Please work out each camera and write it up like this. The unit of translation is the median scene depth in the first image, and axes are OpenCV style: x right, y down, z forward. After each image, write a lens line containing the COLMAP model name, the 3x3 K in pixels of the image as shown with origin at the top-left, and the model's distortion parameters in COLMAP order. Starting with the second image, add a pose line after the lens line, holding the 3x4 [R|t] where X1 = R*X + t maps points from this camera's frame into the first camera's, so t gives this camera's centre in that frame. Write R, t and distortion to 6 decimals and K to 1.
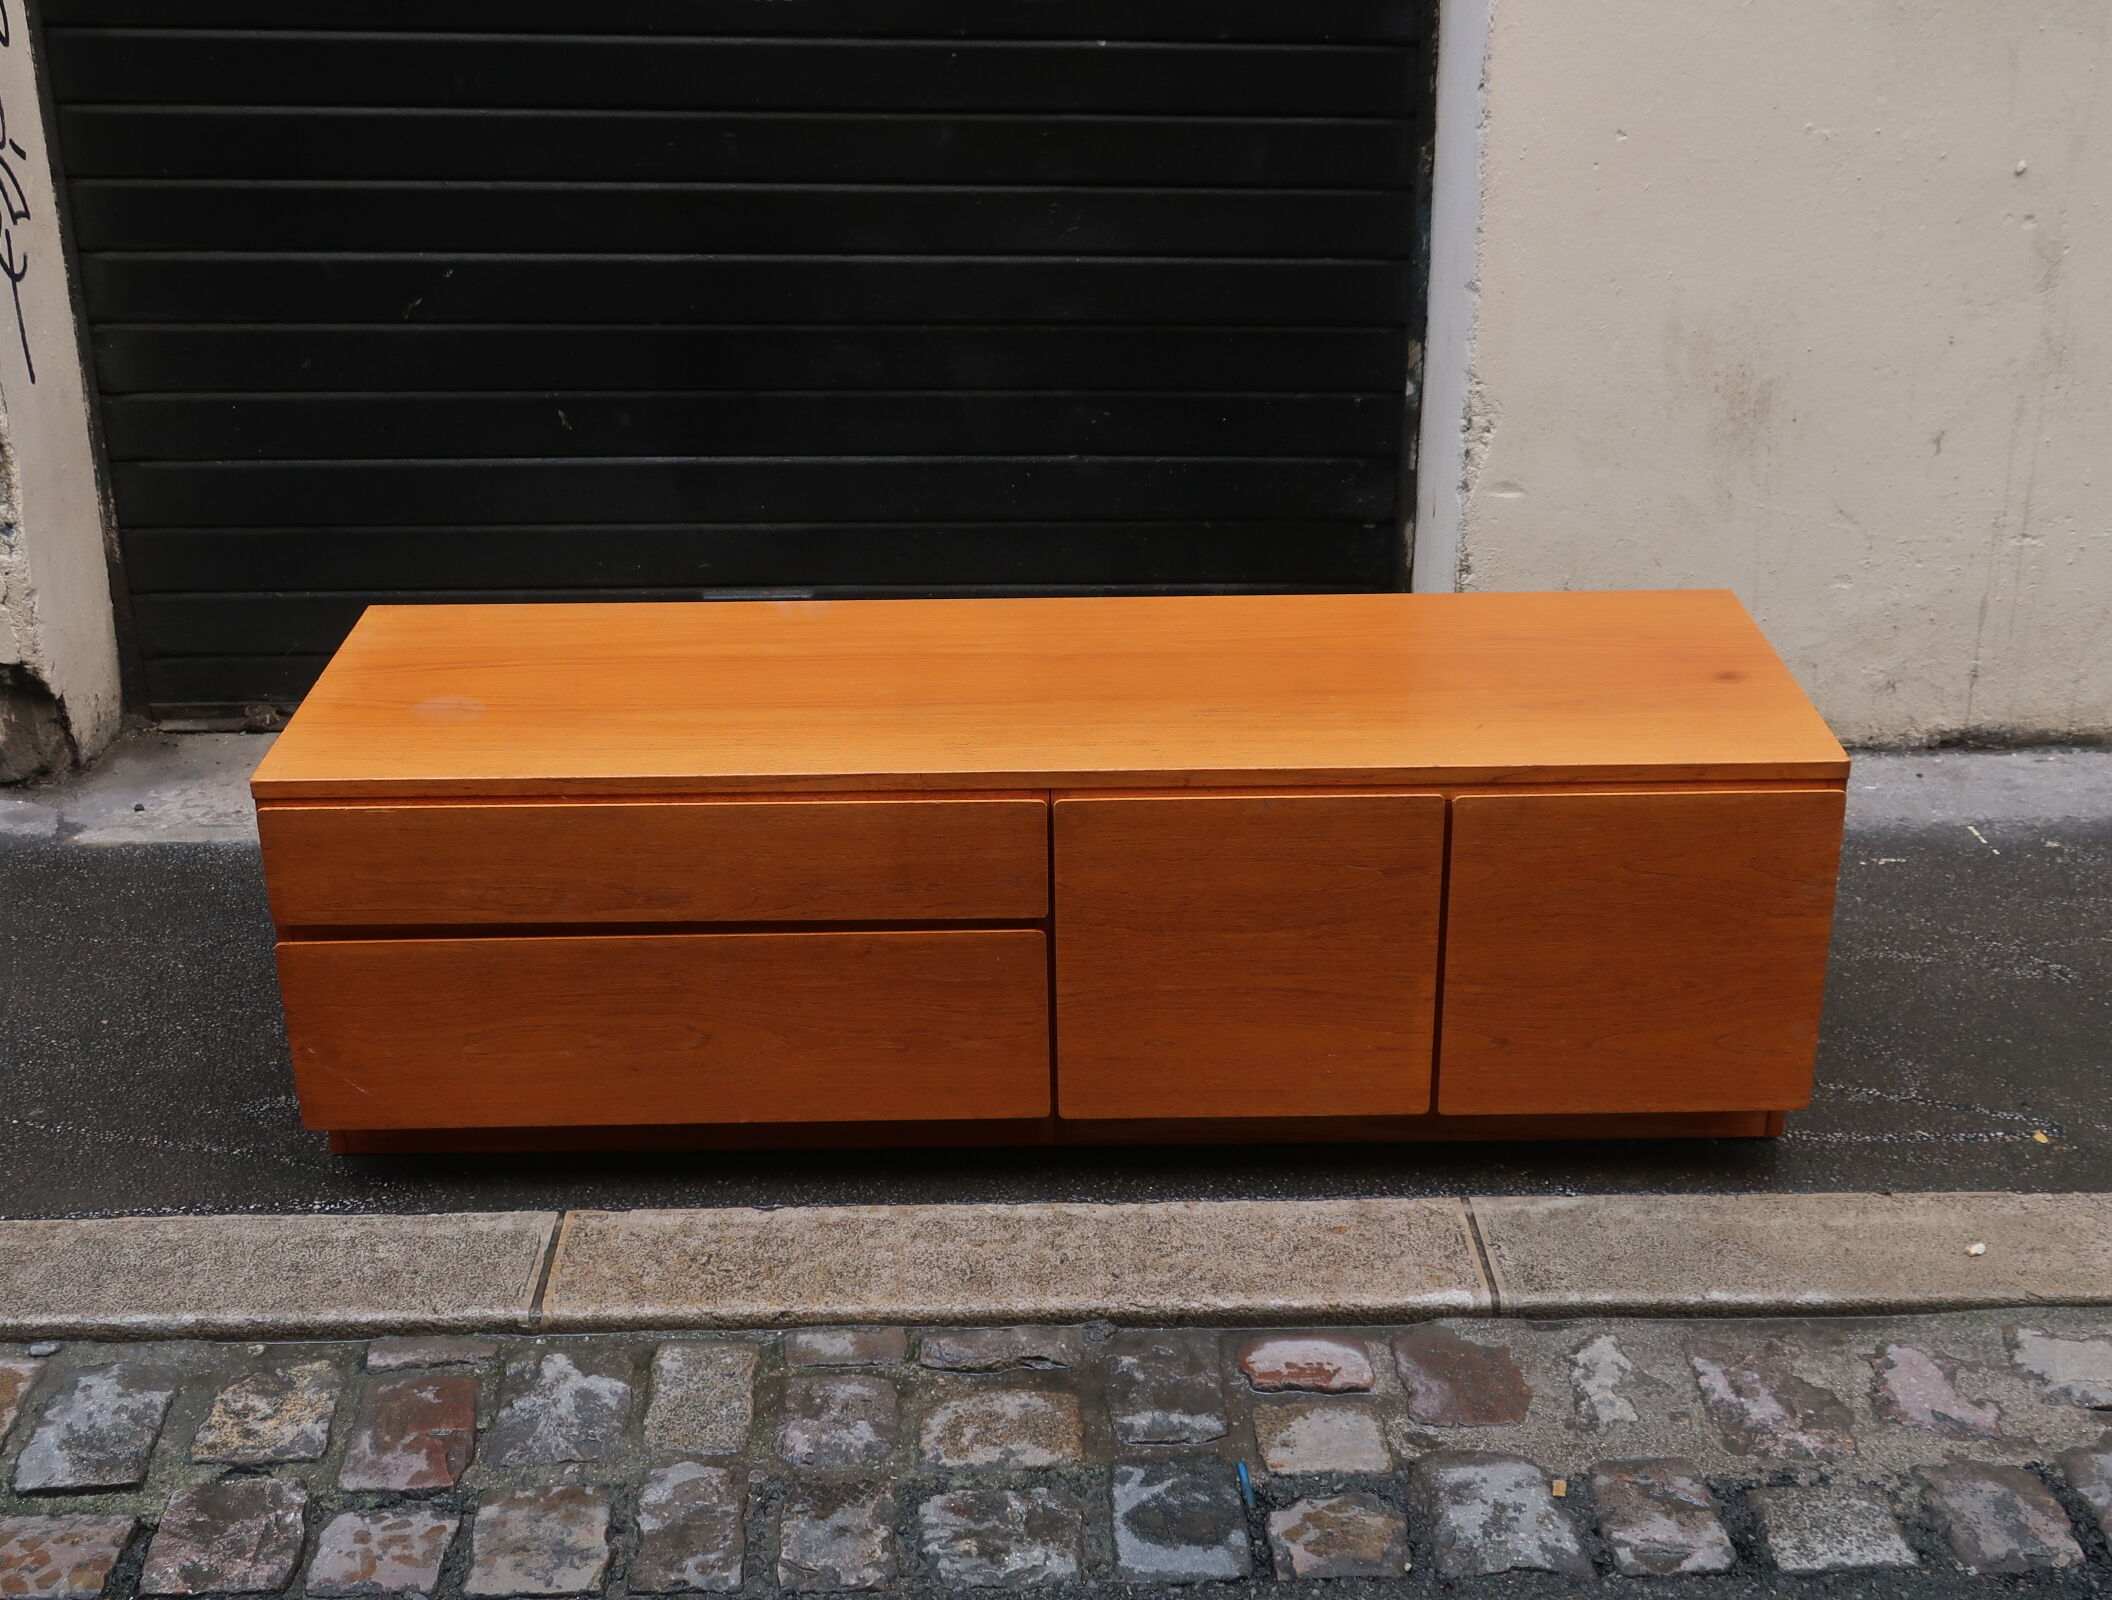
lens RADIAL K [[2546.8, 0, 1055.7], [0, 2546.8, 794.2], [0, 0, 1]] dist [0.002657, 0.000000]
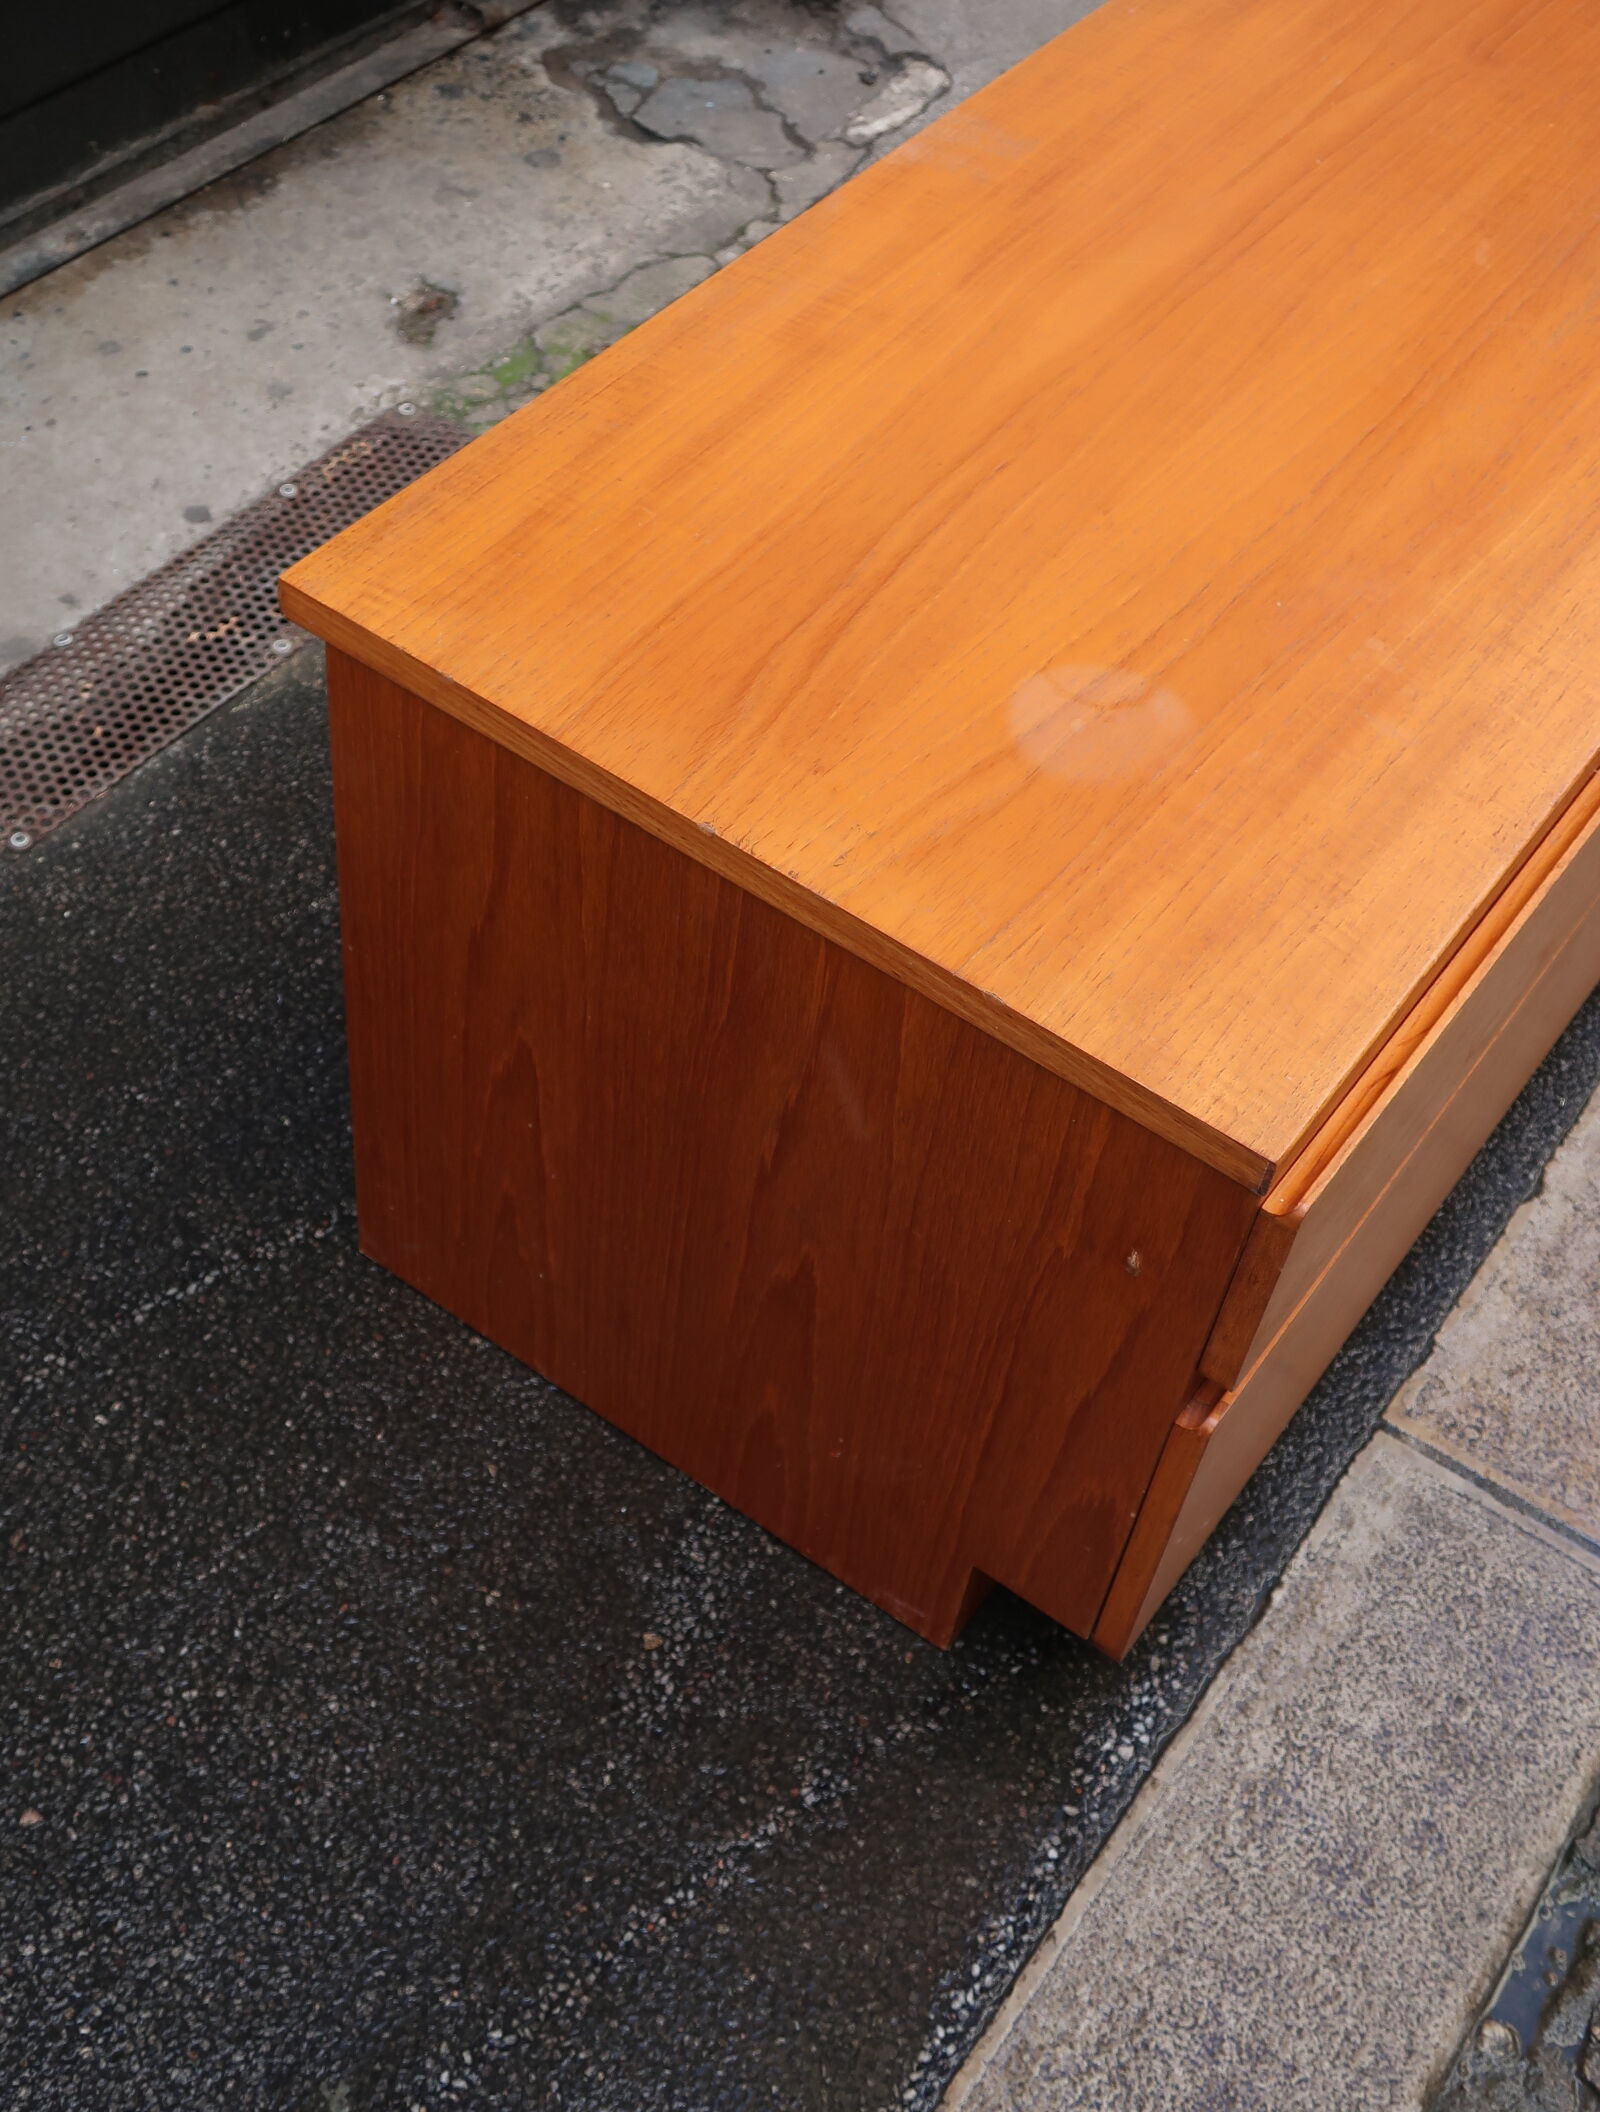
lens RADIAL K [[2546.8, 0, 784.0], [0, 2546.8, 1054.2], [0, 0, 1]] dist [0.002657, 0.000000]
pose [[0.585084, -0.578586, 0.568257, -0.537155], [0.244617, 0.793983, 0.556554, -0.233002], [-0.773201, -0.186626, 0.606079, 0.798395]]
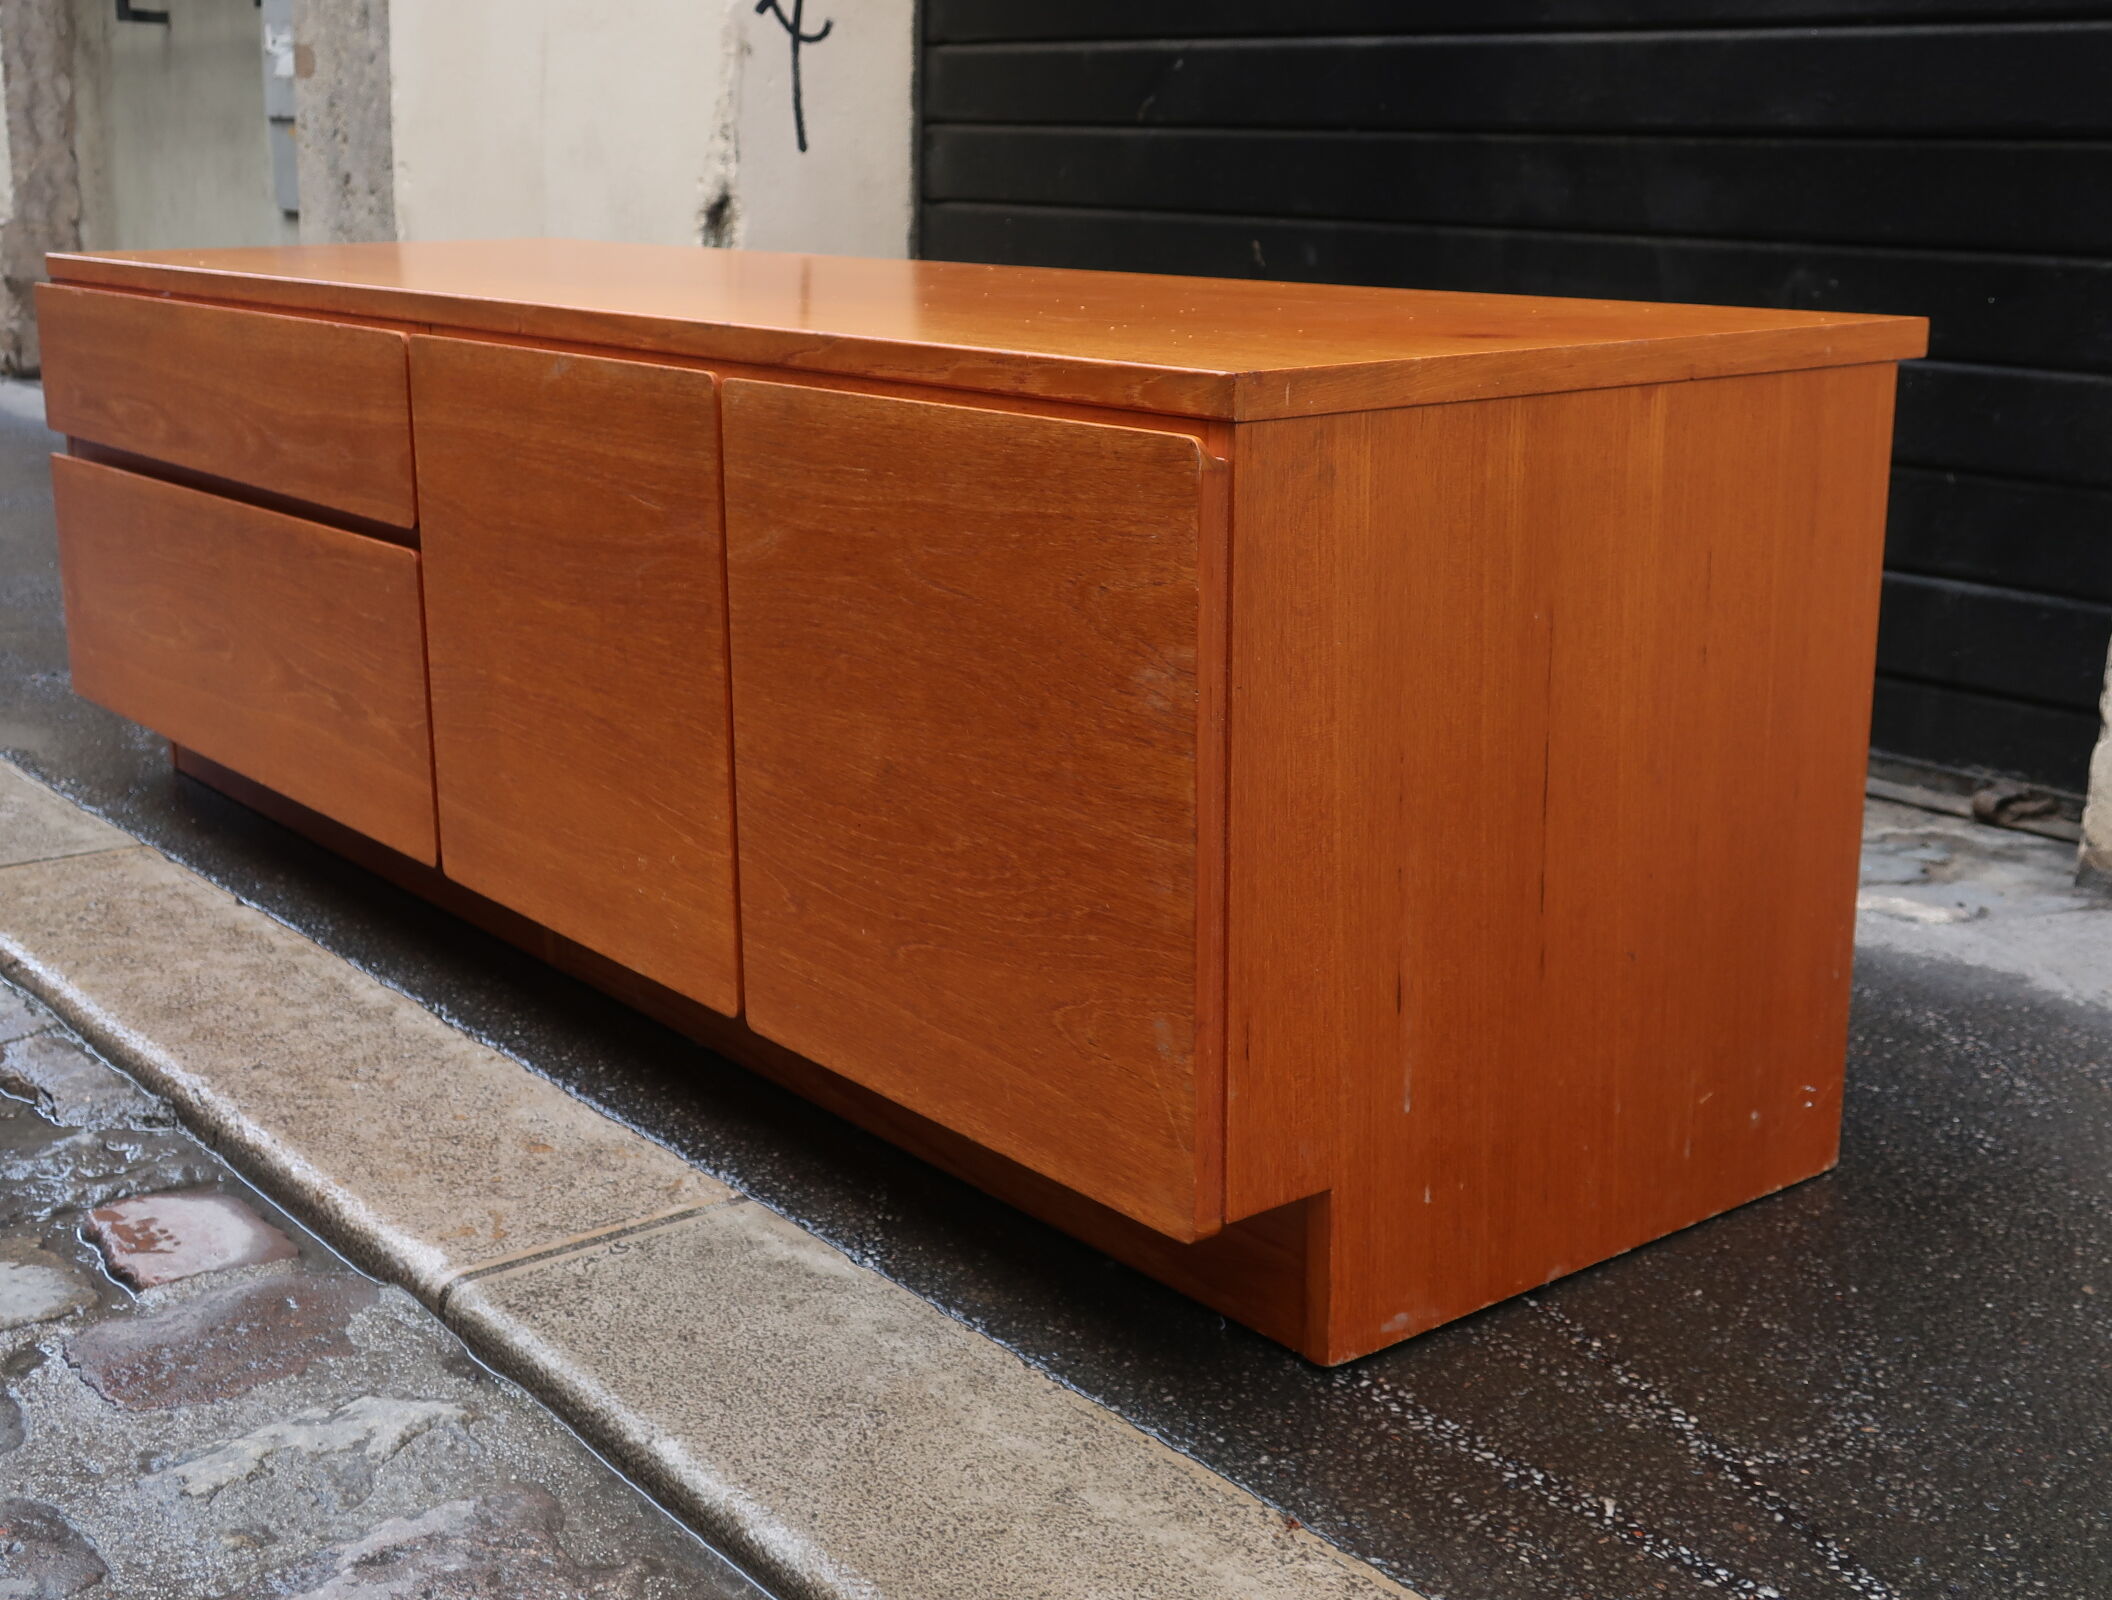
lens RADIAL K [[2546.8, 0, 1075.5], [0, 2546.8, 791.7], [0, 0, 1]] dist [0.002657, 0.000000]
pose [[0.618642, 0.203657, -0.758819, 0.604380], [-0.328449, 0.944413, -0.014307, 0.064249], [0.713725, 0.258084, 0.651145, 0.693112]]
